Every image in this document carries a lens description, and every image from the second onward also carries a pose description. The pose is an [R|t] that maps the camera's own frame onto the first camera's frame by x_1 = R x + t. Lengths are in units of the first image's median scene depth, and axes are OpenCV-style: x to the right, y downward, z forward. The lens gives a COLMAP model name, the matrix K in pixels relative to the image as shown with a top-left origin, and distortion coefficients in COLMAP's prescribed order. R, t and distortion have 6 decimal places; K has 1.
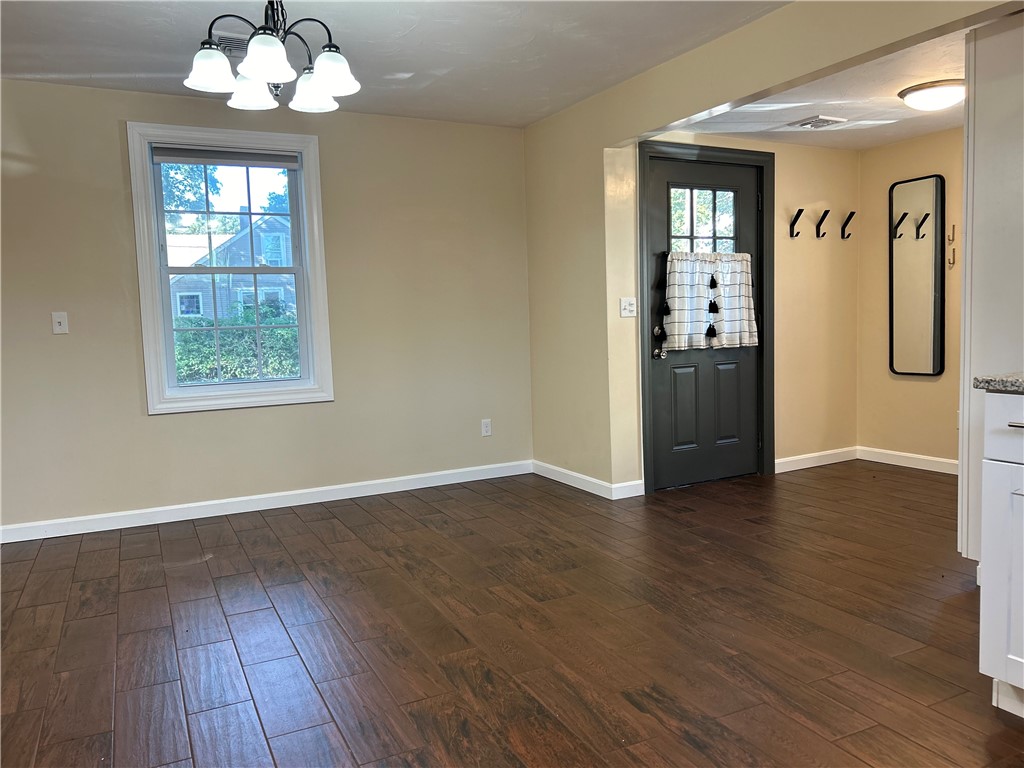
lens RADIAL K [[768.5, 0, 508.2], [0, 768.5, 383.2], [0, 0, 1]] dist [0.058916, -0.065490]
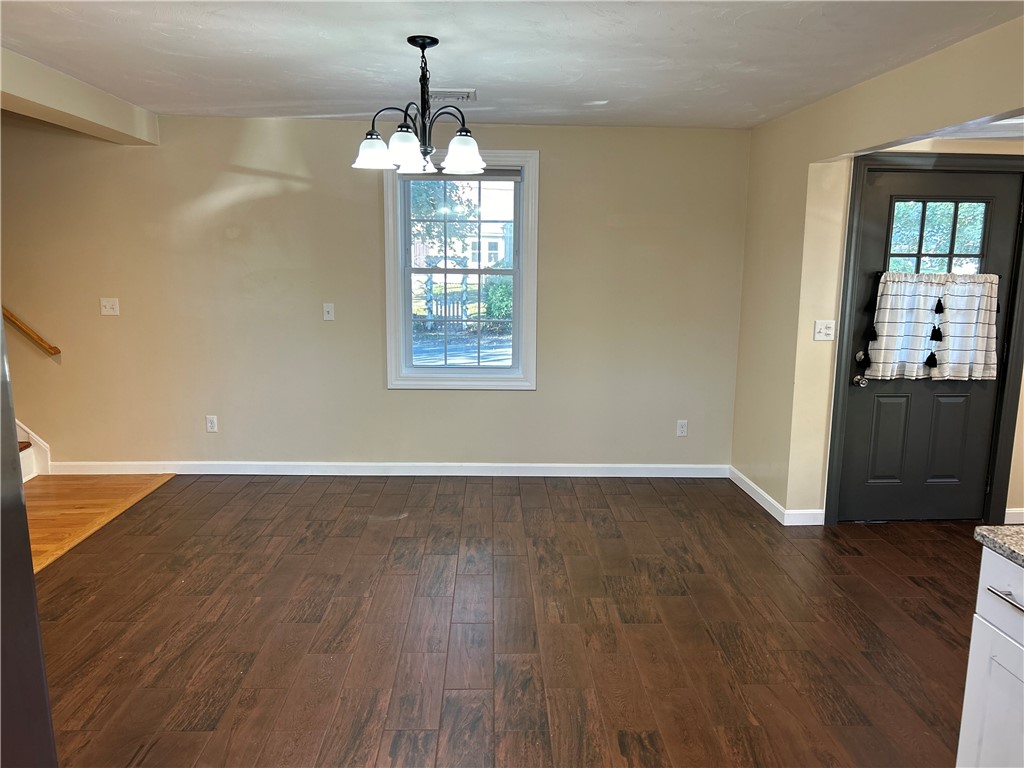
lens RADIAL K [[768.5, 0, 514.0], [0, 768.5, 382.5], [0, 0, 1]] dist [0.058916, -0.065490]
pose [[0.908741, 0.111022, -0.402322, 0.200387], [-0.076626, 0.991966, 0.100657, -0.102240], [0.410265, -0.060643, 0.909948, -0.029813]]
